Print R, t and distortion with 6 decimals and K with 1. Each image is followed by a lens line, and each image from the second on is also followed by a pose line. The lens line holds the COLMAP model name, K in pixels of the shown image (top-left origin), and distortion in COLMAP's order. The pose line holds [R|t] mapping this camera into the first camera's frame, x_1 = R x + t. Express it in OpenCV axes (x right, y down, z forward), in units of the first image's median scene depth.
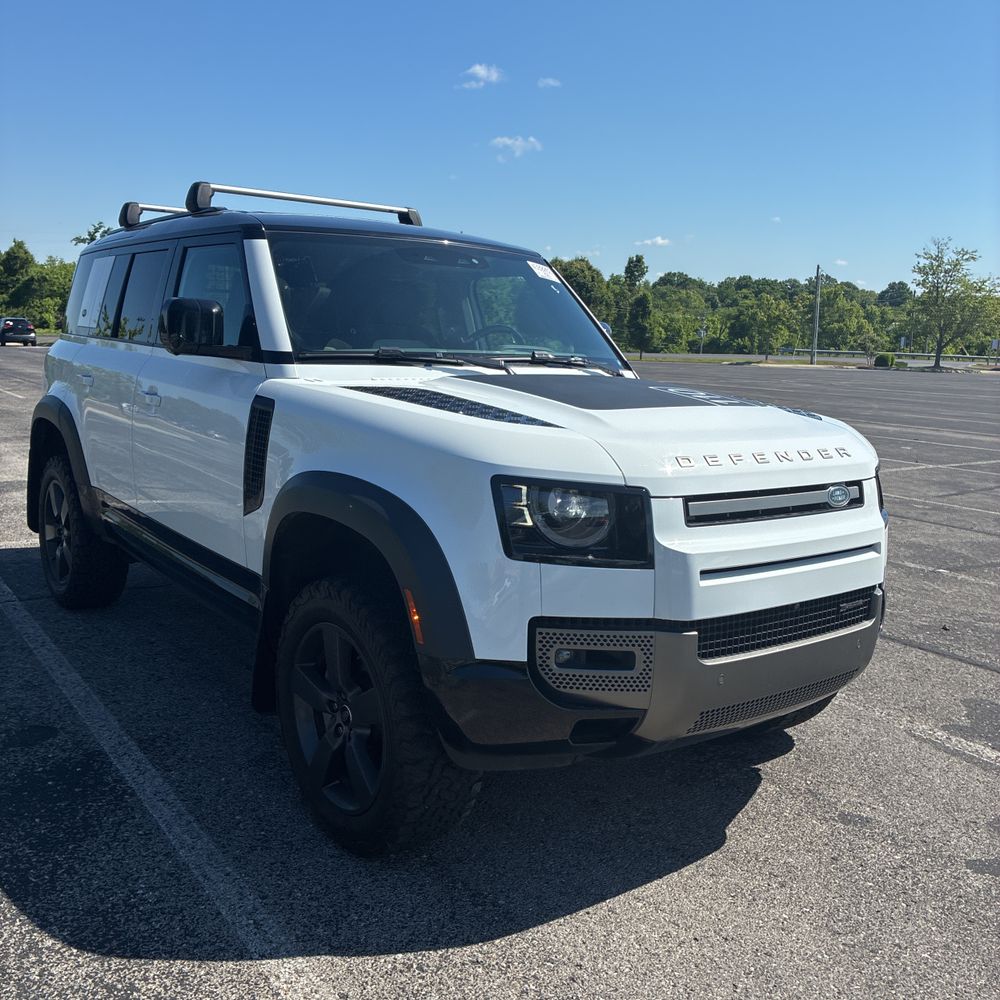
lens RADIAL K [[995.6, 0, 471.3], [0, 995.6, 511.8], [0, 0, 1]] dist [0.026408, -0.004782]
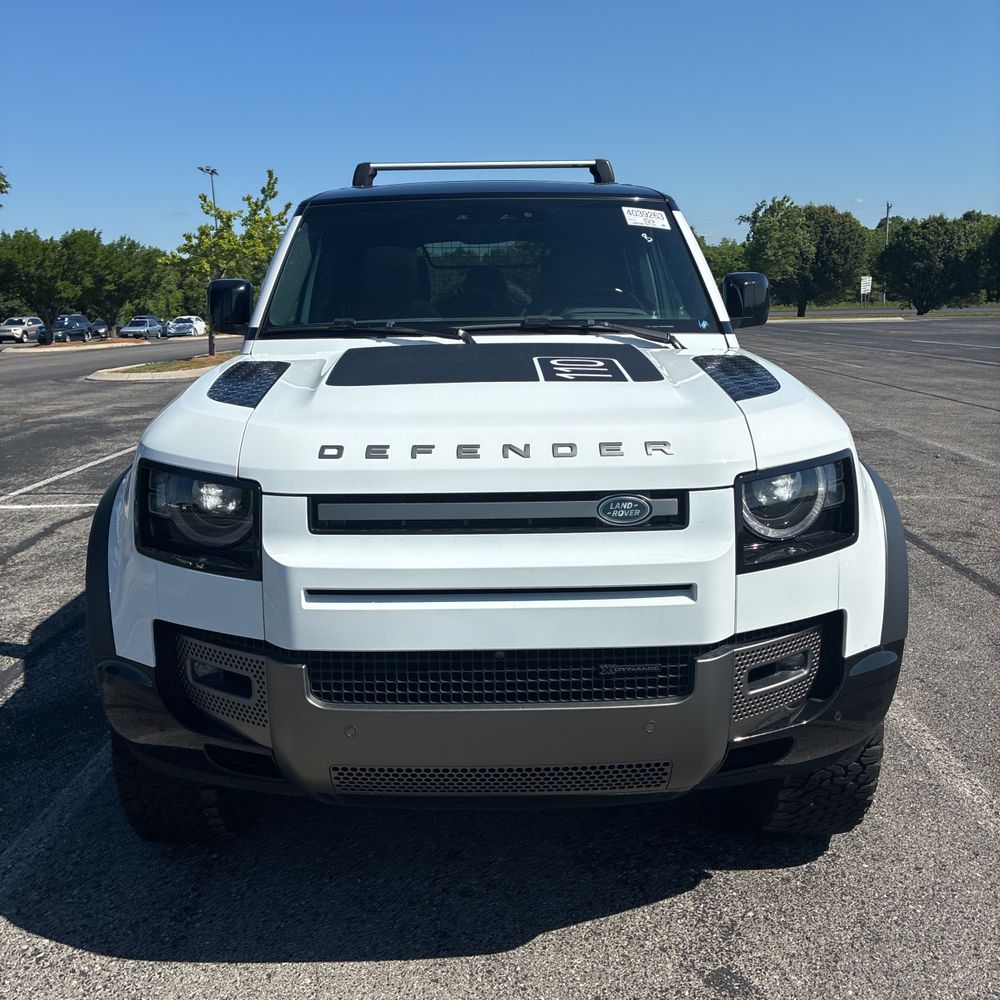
lens RADIAL K [[974.8, 0, 473.9], [0, 974.8, 502.8], [0, 0, 1]] dist [0.019978, 0.003761]
pose [[0.815243, 0.070206, -0.574848, 0.767866], [-0.057967, 0.997532, 0.039619, -0.047847], [0.576210, 0.001023, 0.817301, 0.435625]]
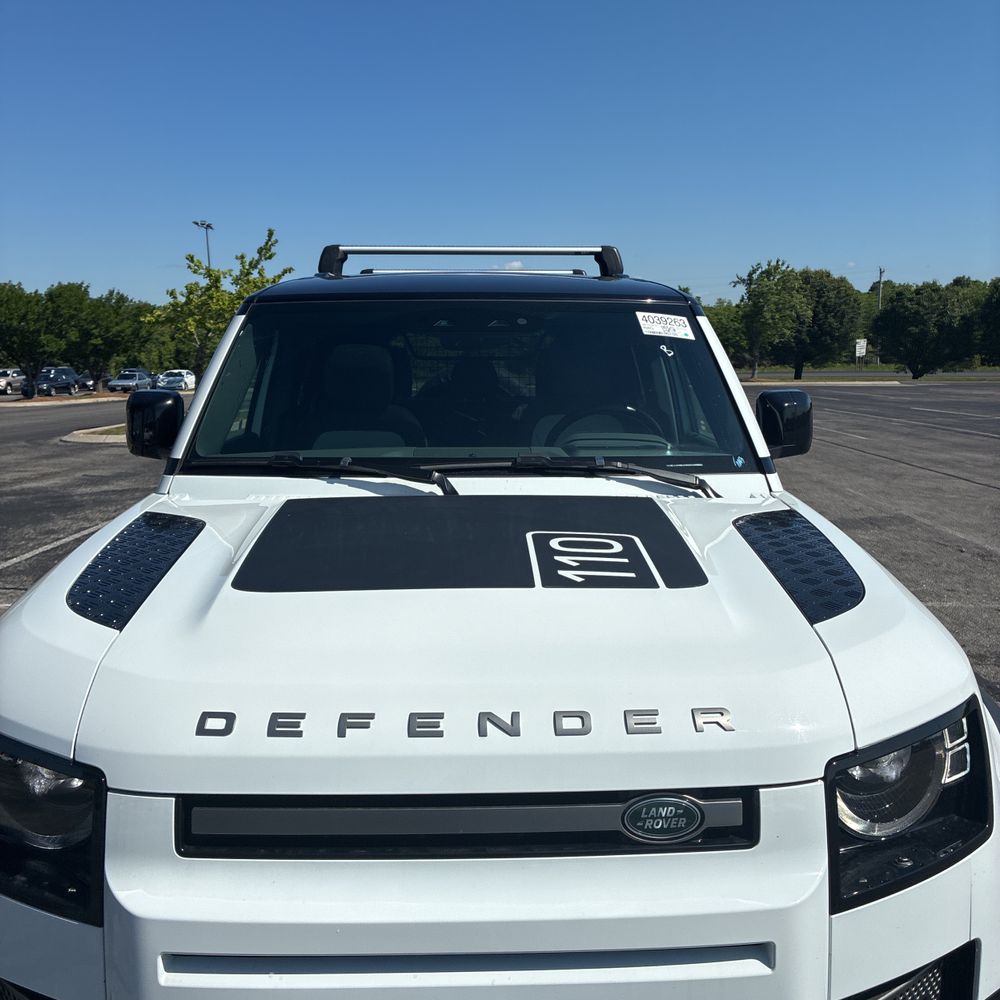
lens RADIAL K [[994.5, 0, 500.0], [0, 994.5, 500.0], [0, 0, 1]] dist [0.031402, -0.015140]
pose [[0.832277, 0.041451, -0.552808, 0.631233], [-0.066532, 0.997462, -0.025374, -0.165929], [0.550353, 0.057898, 0.832922, 0.647305]]
